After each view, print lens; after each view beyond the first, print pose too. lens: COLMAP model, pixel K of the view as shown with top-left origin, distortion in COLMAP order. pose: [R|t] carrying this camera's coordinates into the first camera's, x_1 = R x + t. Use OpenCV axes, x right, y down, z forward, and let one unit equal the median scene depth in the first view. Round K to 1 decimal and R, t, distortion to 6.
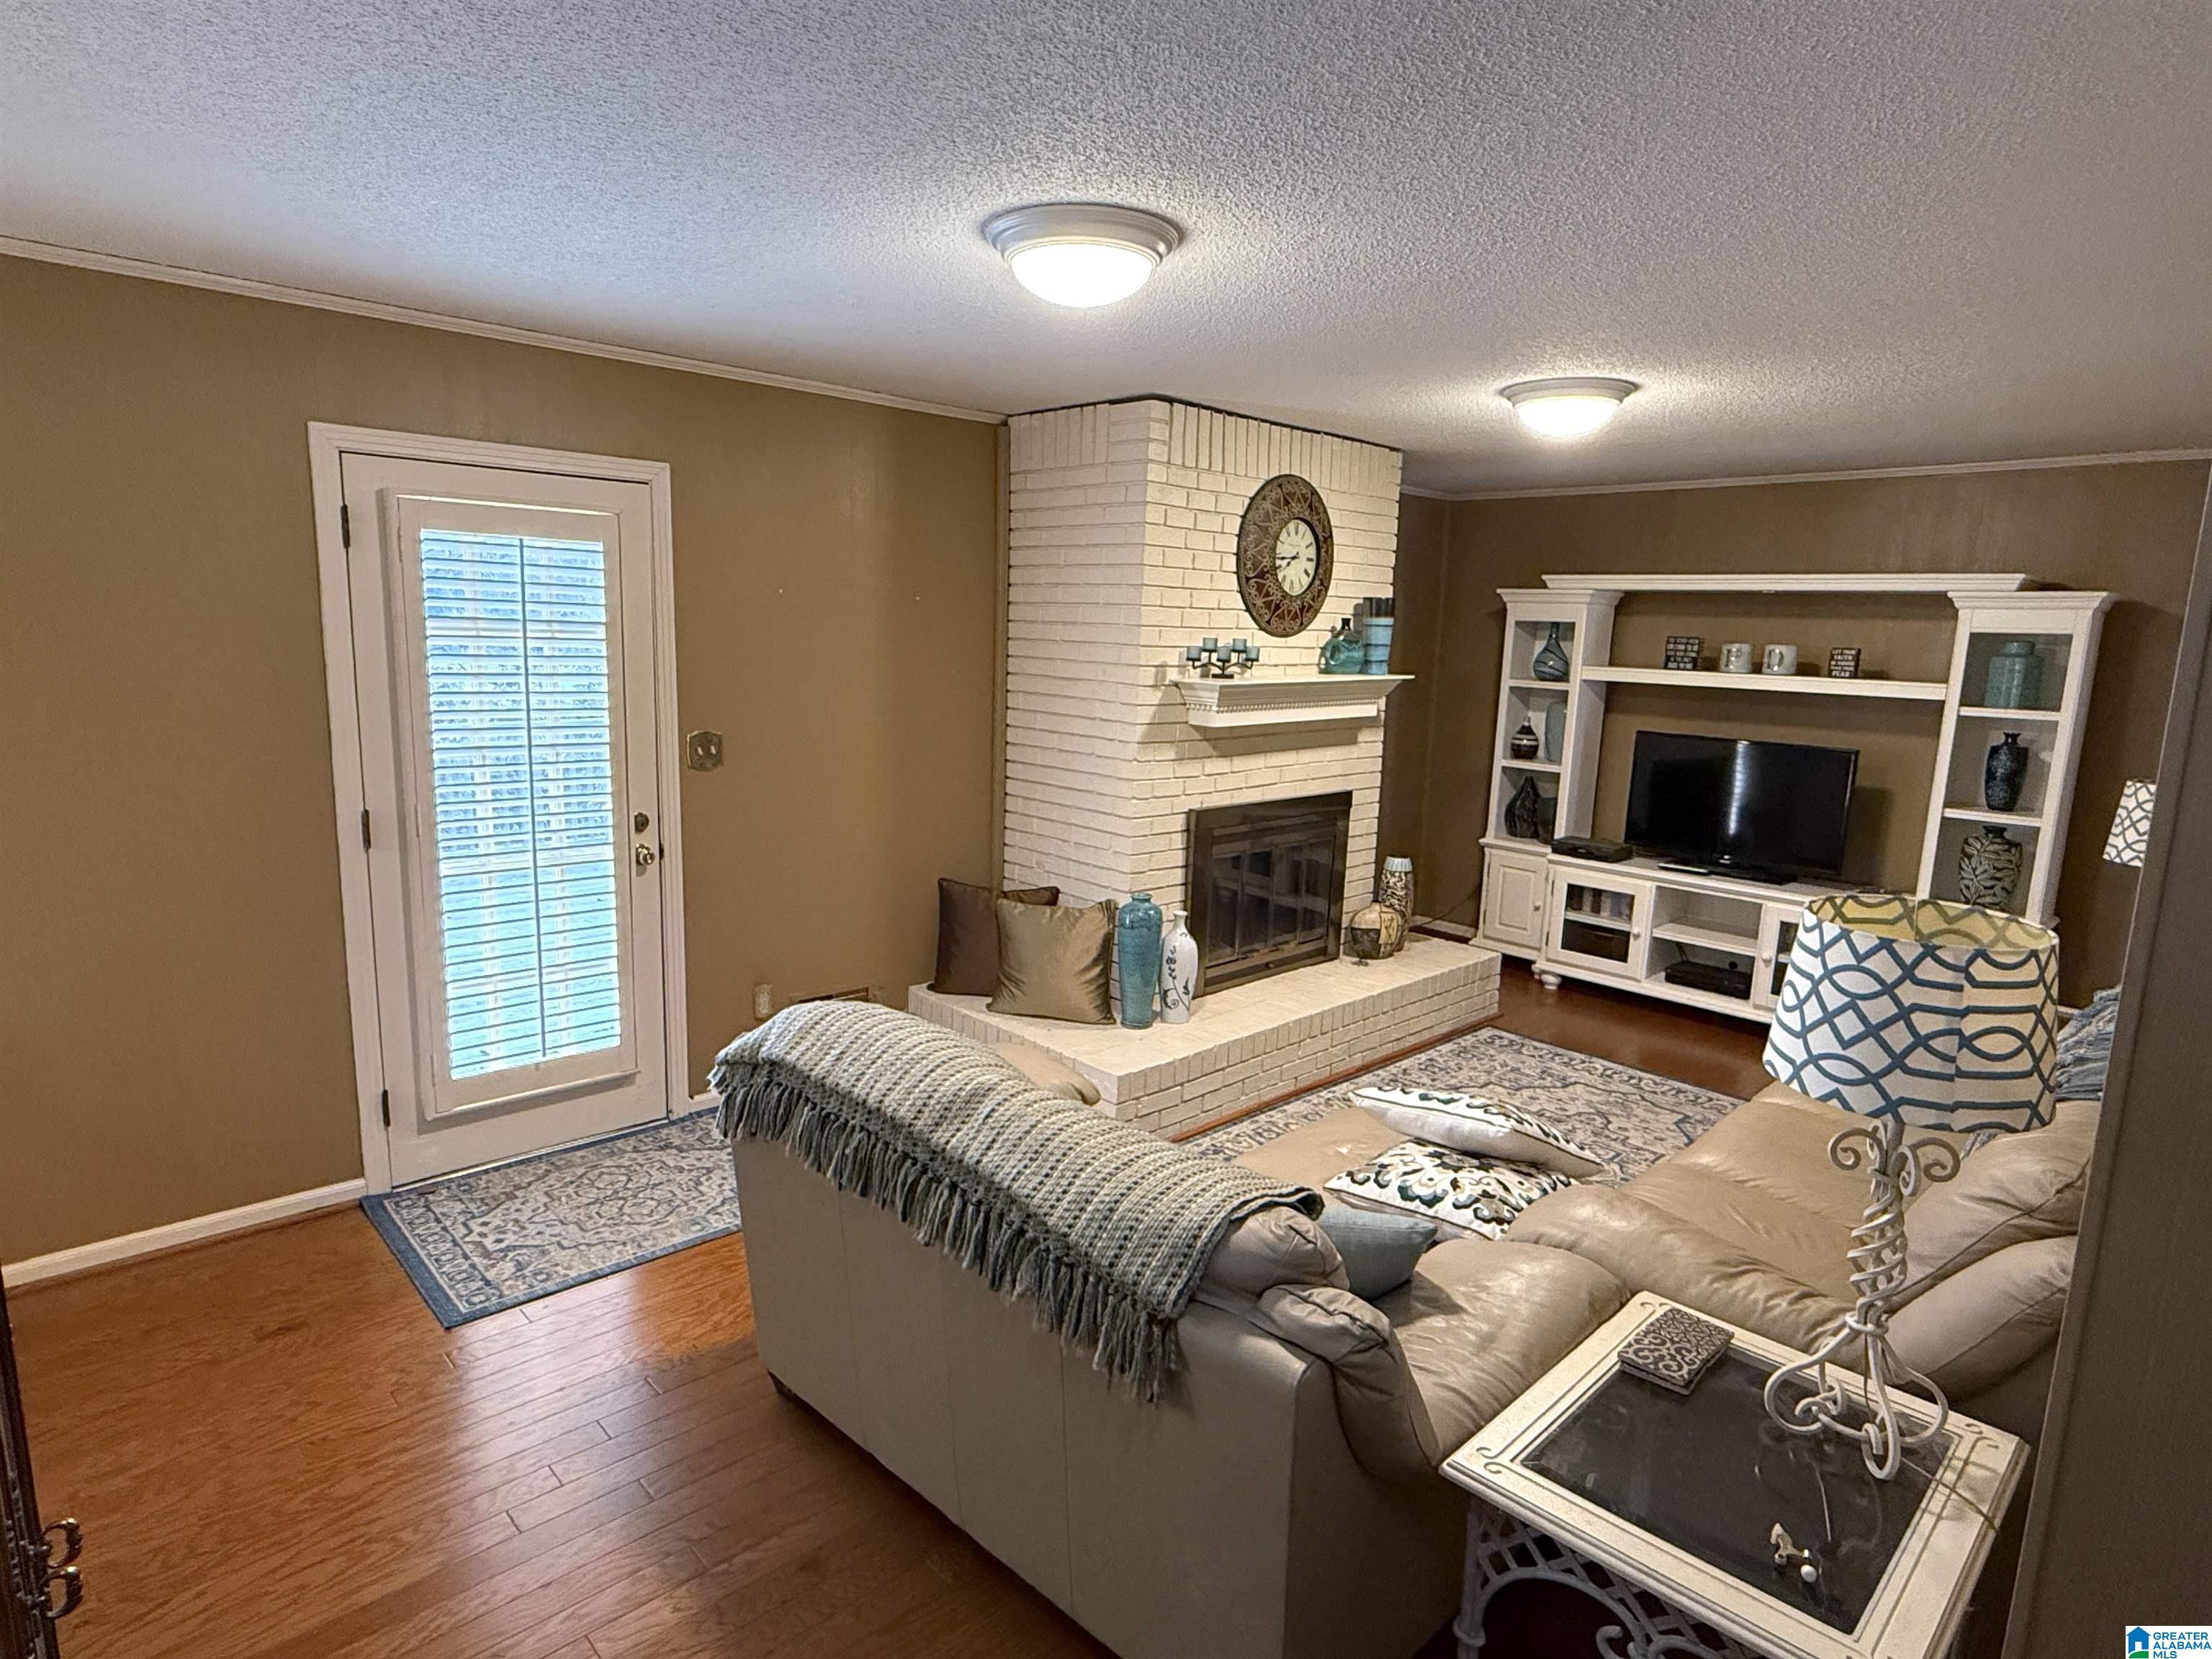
lens RADIAL K [[1214.7, 0, 1106.0], [0, 1214.7, 829.5], [0, 0, 1]] dist [0.000500, -0.000111]
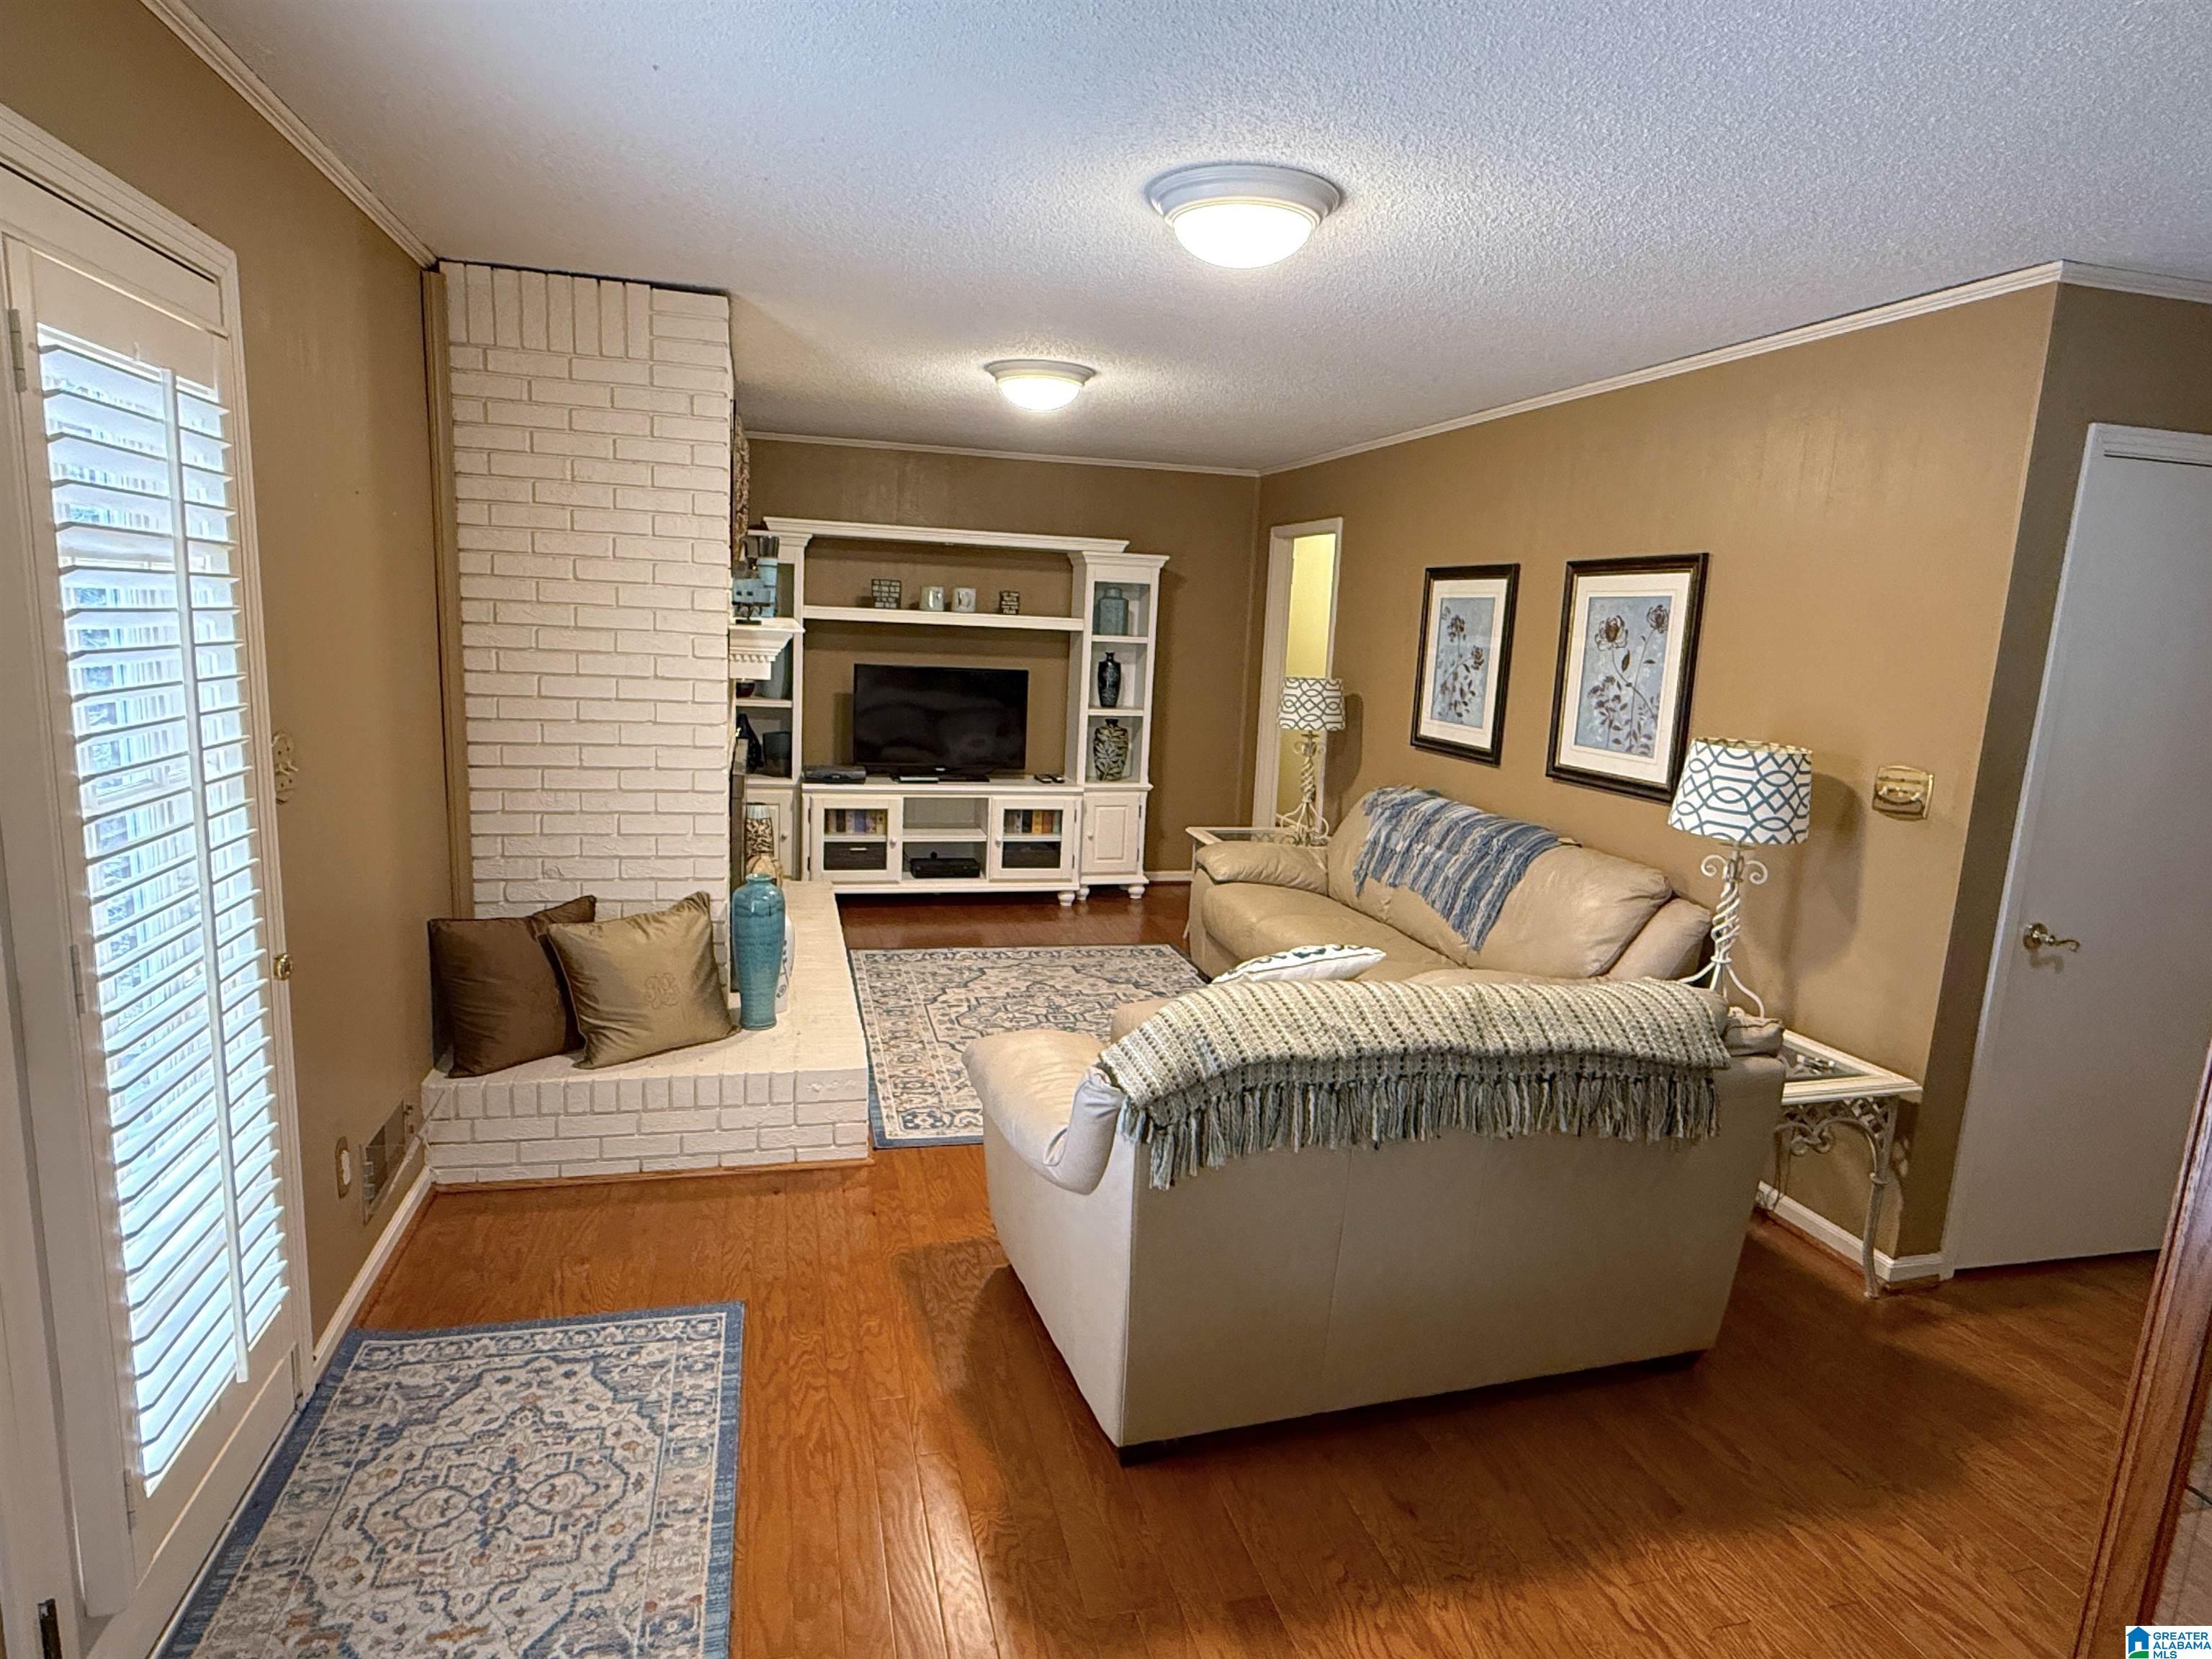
lens RADIAL K [[1210.8, 0, 1100.2], [0, 1210.8, 816.6], [0, 0, 1]] dist [0.004161, 0.001115]
pose [[0.495422, -0.154621, 0.854781, -0.529715], [0.114507, 0.987068, 0.112183, -0.052360], [-0.861072, 0.042300, 0.506720, 0.312715]]
